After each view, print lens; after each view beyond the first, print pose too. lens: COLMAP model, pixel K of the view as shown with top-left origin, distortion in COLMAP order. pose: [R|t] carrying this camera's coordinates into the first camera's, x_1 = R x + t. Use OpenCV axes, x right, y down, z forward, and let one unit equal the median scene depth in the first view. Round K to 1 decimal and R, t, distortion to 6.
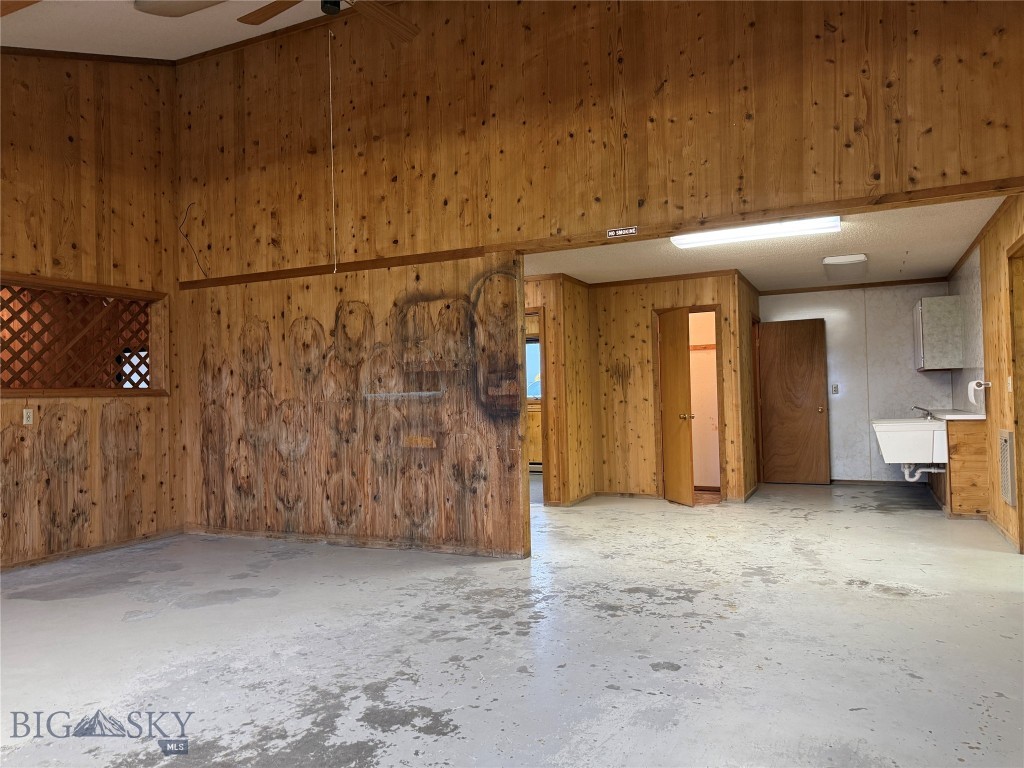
lens RADIAL K [[706.0, 0, 489.1], [0, 706.0, 388.0], [0, 0, 1]] dist [0.010344, -0.028560]
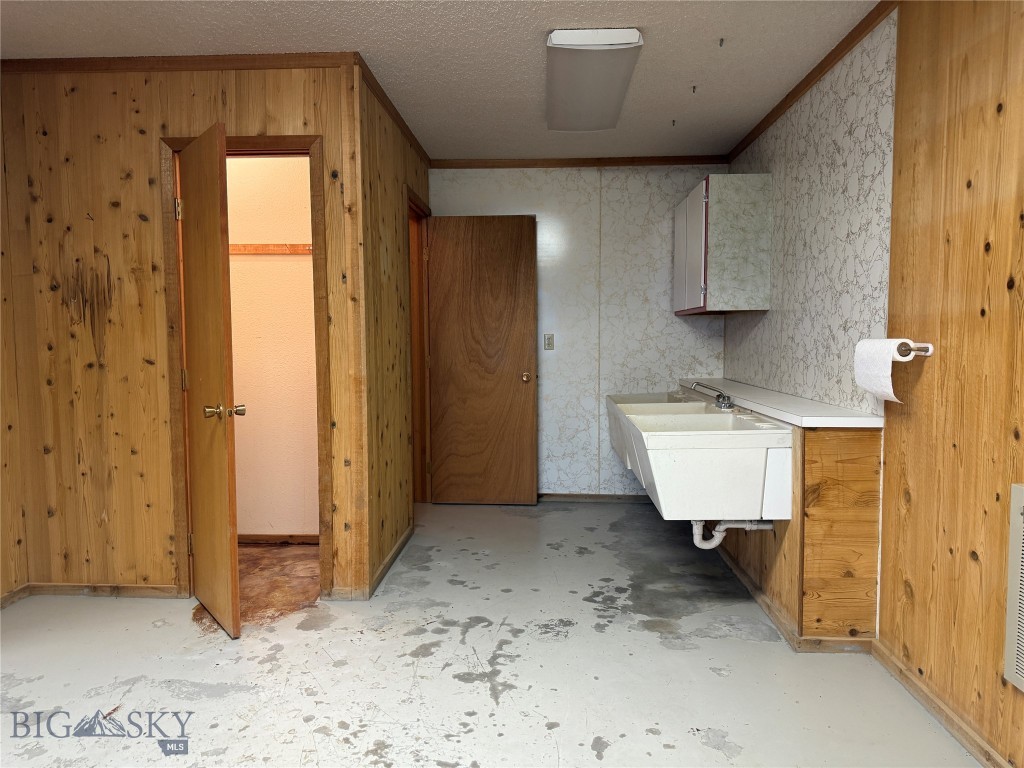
lens RADIAL K [[706.0, 0, 512.9], [0, 706.0, 385.1], [0, 0, 1]] dist [0.010344, -0.028560]
pose [[0.906463, -0.008986, 0.422189, 0.237180], [-0.025169, 0.996847, 0.075255, -0.006185], [-0.421534, -0.078842, 0.903379, 0.530168]]
